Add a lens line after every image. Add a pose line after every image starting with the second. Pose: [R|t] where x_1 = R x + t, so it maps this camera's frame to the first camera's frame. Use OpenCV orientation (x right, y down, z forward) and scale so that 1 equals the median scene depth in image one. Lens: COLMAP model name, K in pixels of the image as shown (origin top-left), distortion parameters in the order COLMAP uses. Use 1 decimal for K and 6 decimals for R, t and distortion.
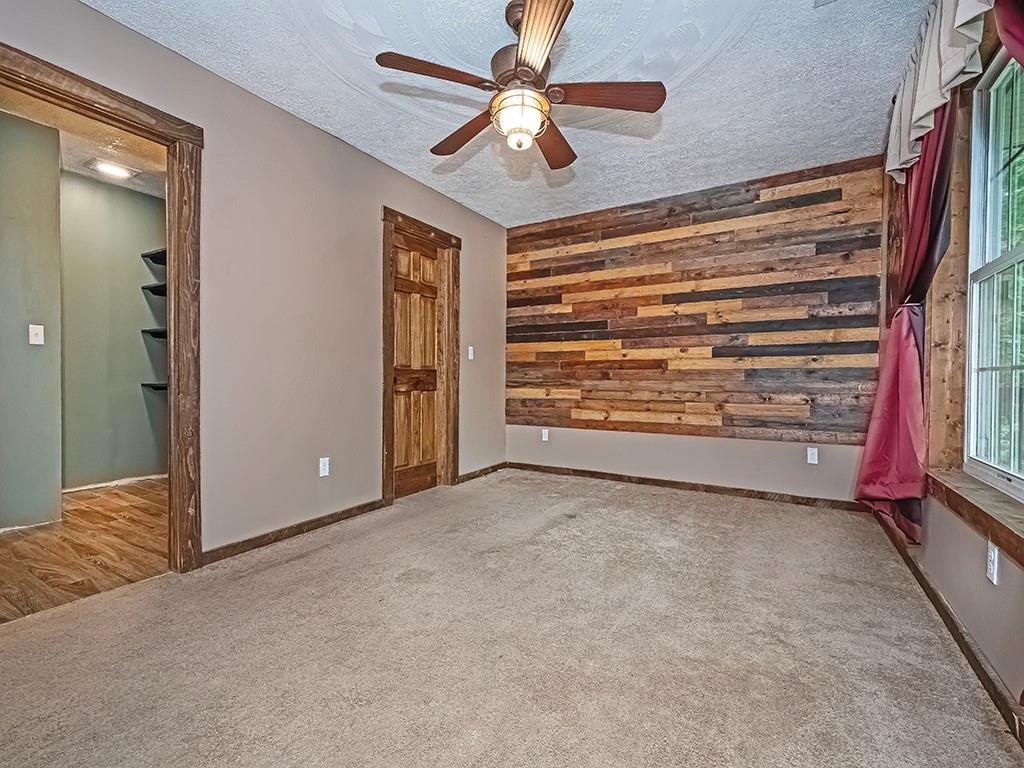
lens RADIAL K [[452.4, 0, 512.7], [0, 452.4, 383.9], [0, 0, 1]] dist [0.011468, -0.003509]
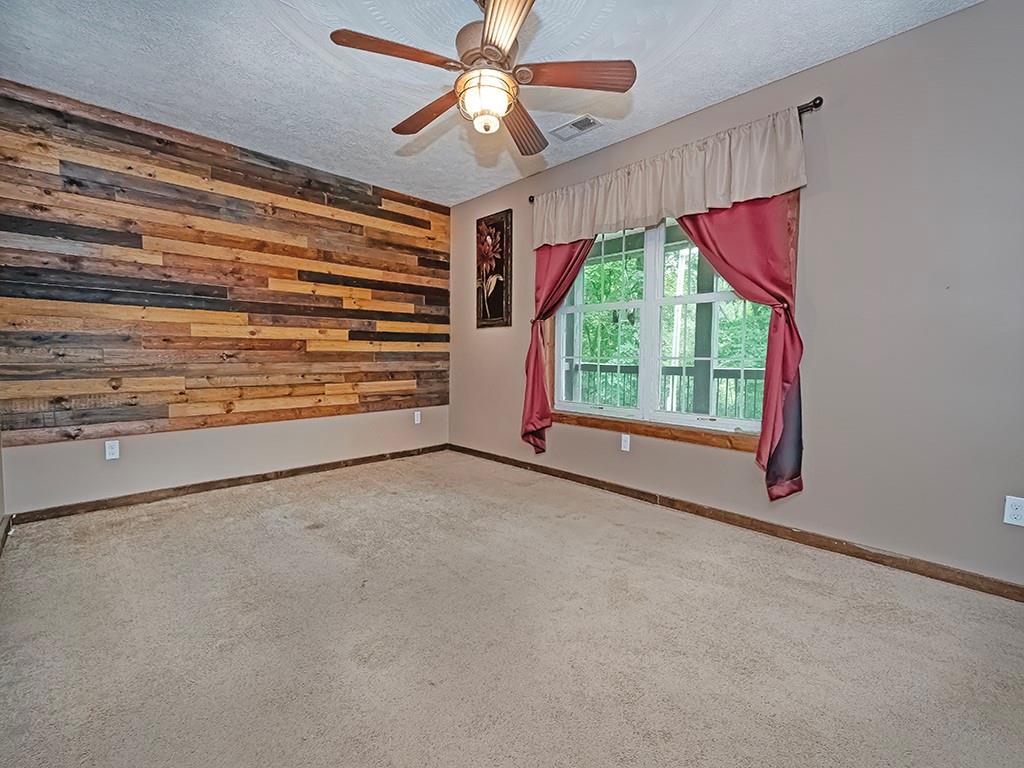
lens RADIAL K [[452.4, 0, 510.0], [0, 452.4, 379.6], [0, 0, 1]] dist [0.011468, -0.003509]
pose [[0.255209, -0.054234, 0.965364, -0.471477], [0.004813, 0.998485, 0.054823, -0.021859], [-0.966874, -0.009344, 0.255084, 0.346004]]
